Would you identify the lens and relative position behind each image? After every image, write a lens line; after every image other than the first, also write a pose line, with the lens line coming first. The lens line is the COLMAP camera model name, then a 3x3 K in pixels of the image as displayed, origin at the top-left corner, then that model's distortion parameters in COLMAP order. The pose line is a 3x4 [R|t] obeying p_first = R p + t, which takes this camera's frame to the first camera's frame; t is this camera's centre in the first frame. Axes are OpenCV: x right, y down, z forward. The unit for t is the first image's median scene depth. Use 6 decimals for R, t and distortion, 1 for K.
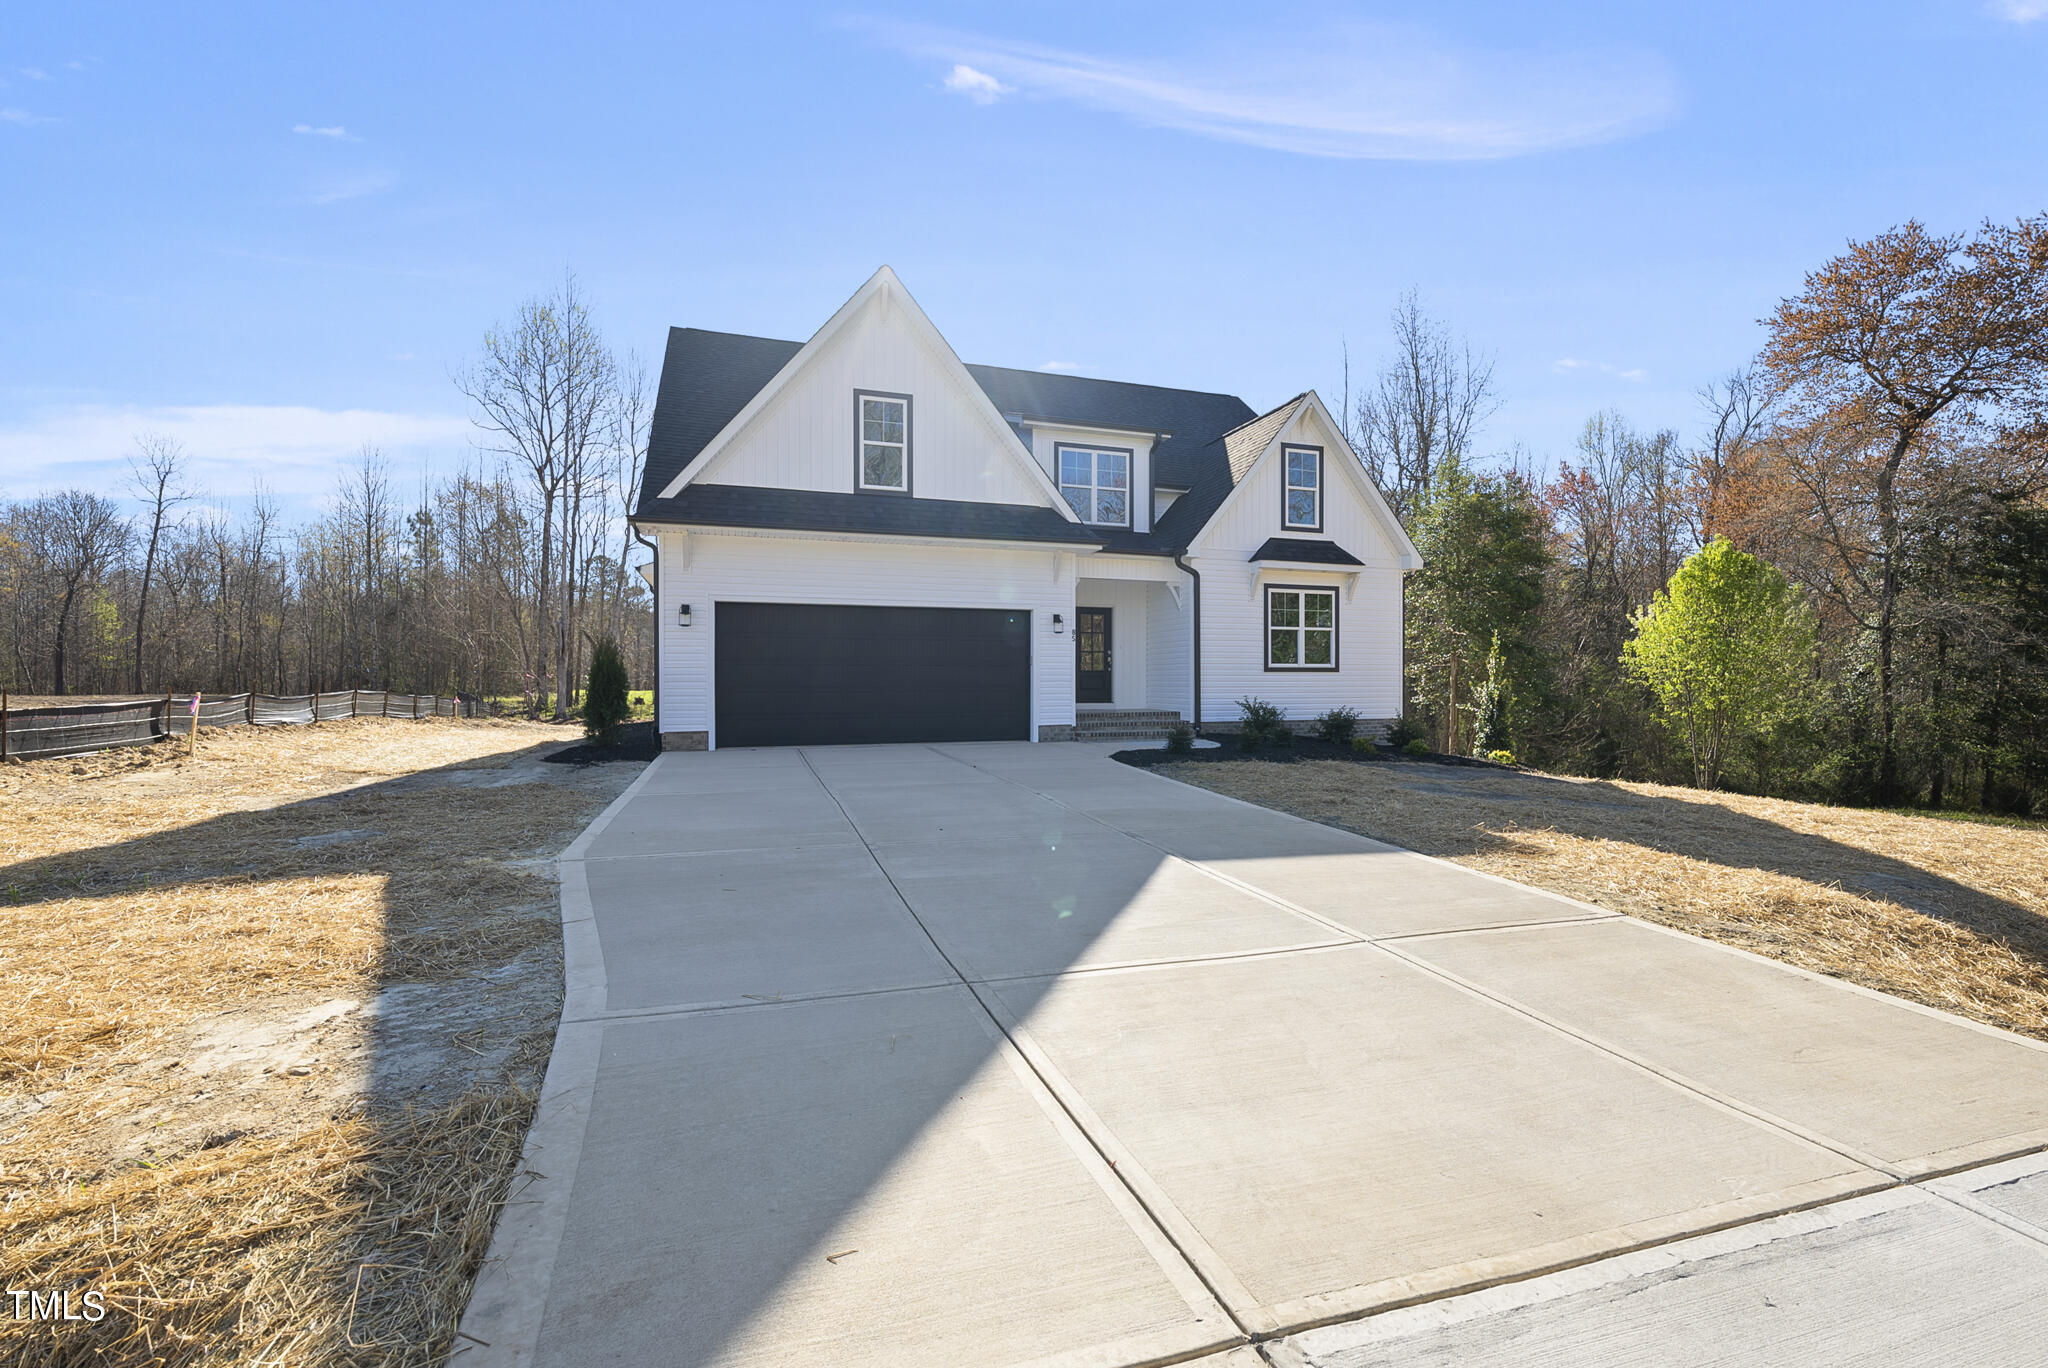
lens RADIAL K [[843.7, 0, 1021.7], [0, 843.7, 681.2], [0, 0, 1]] dist [-0.008409, -0.000225]
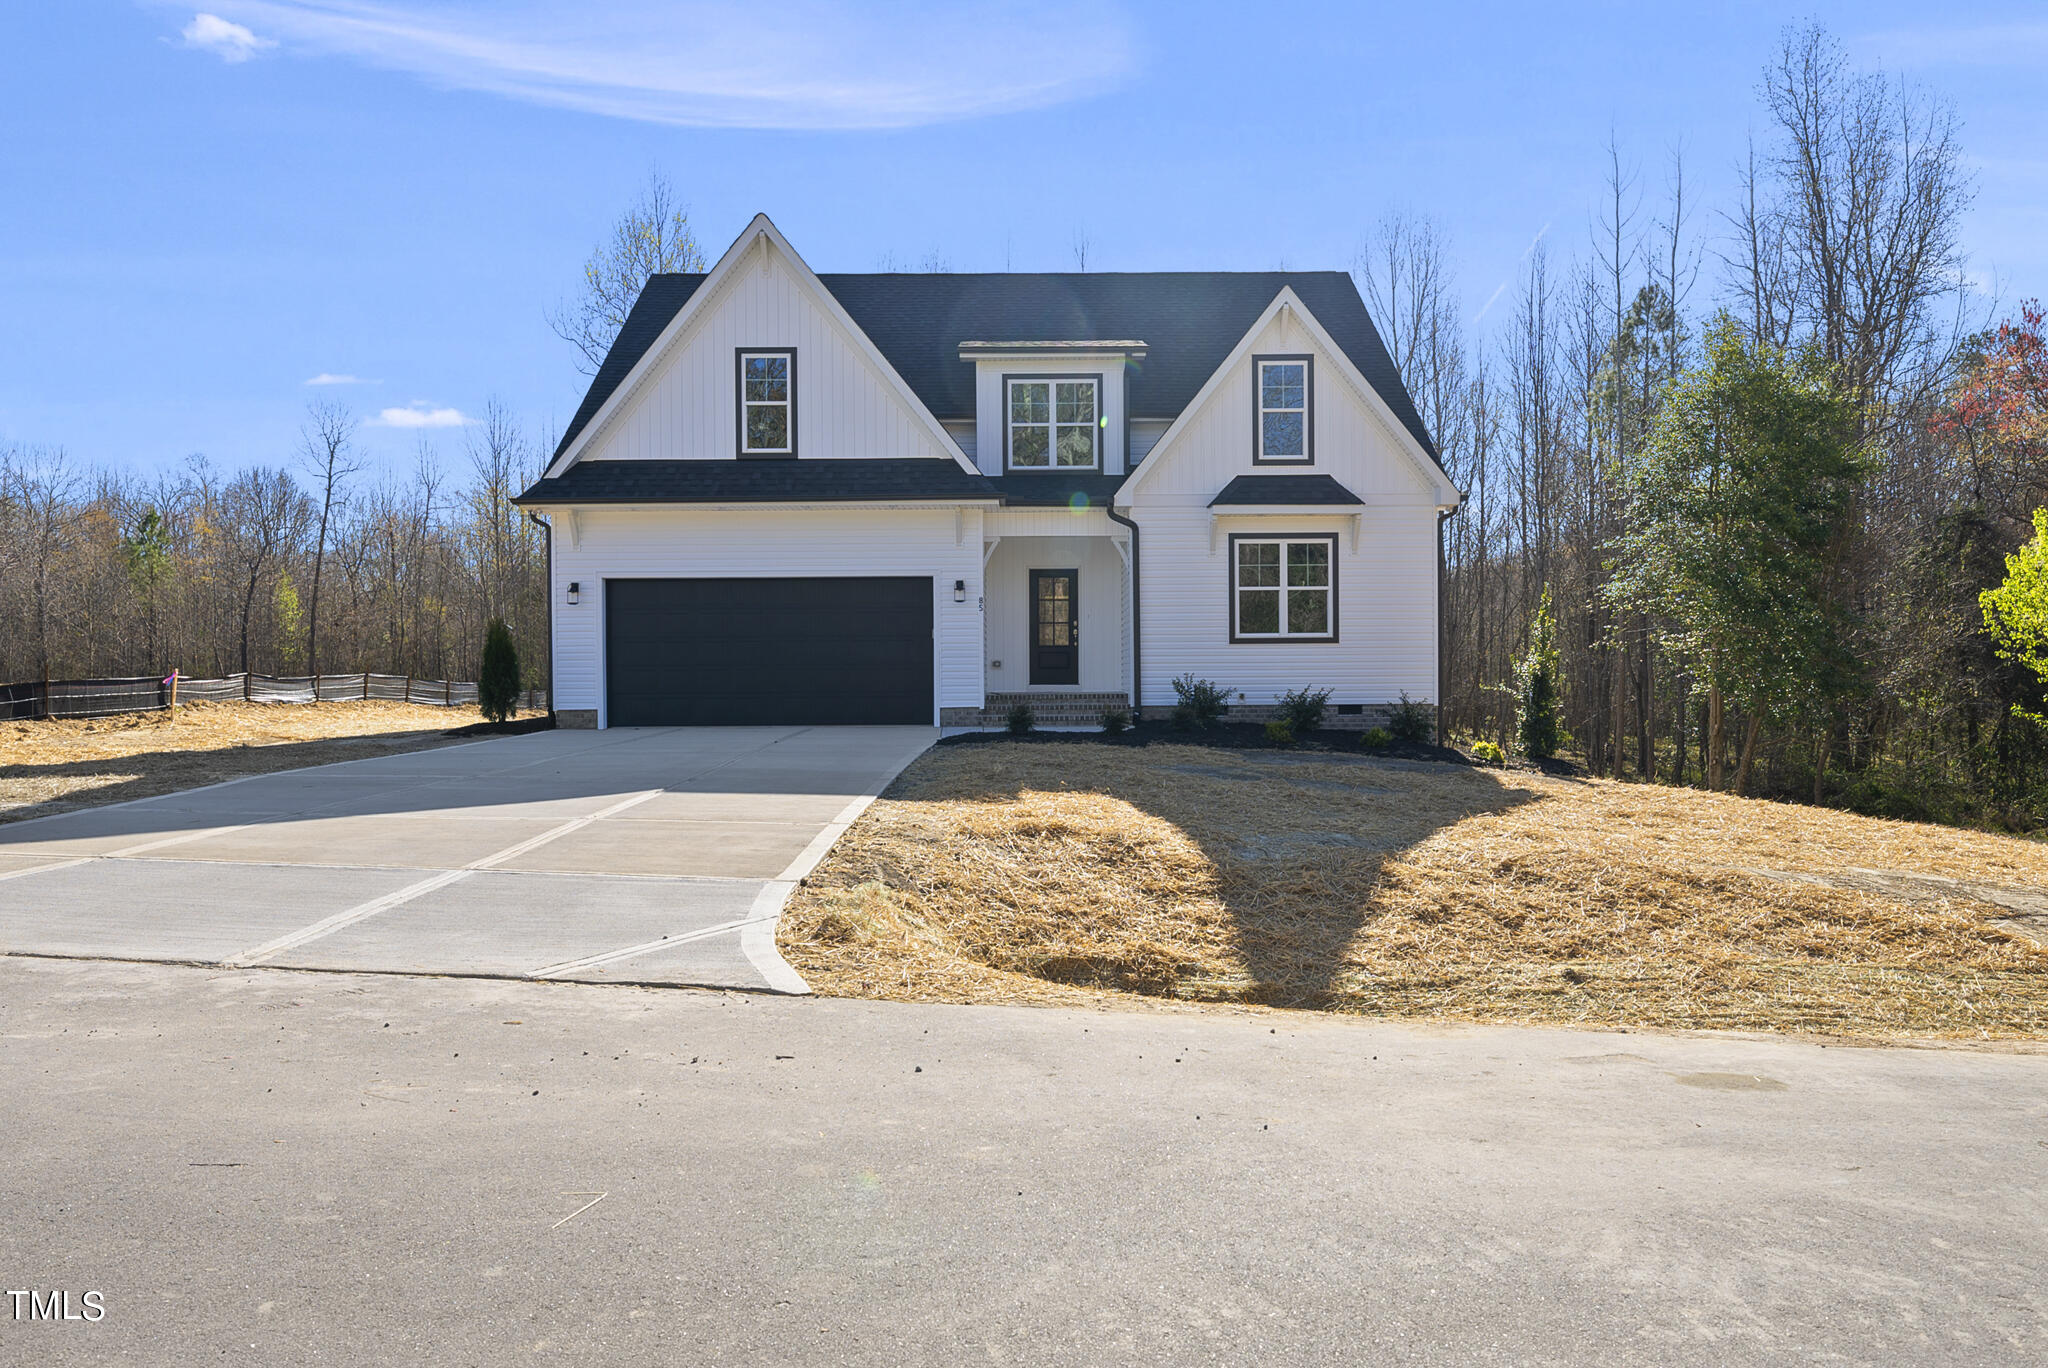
lens RADIAL K [[1314.2, 0, 1019.1], [0, 1314.2, 679.1], [0, 0, 1]] dist [-0.006175, -0.000586]
pose [[0.939686, -0.003480, -0.342019, 0.528020], [0.003770, 0.999993, 0.000181, 0.021188], [0.342016, -0.001460, 0.939693, -0.239338]]
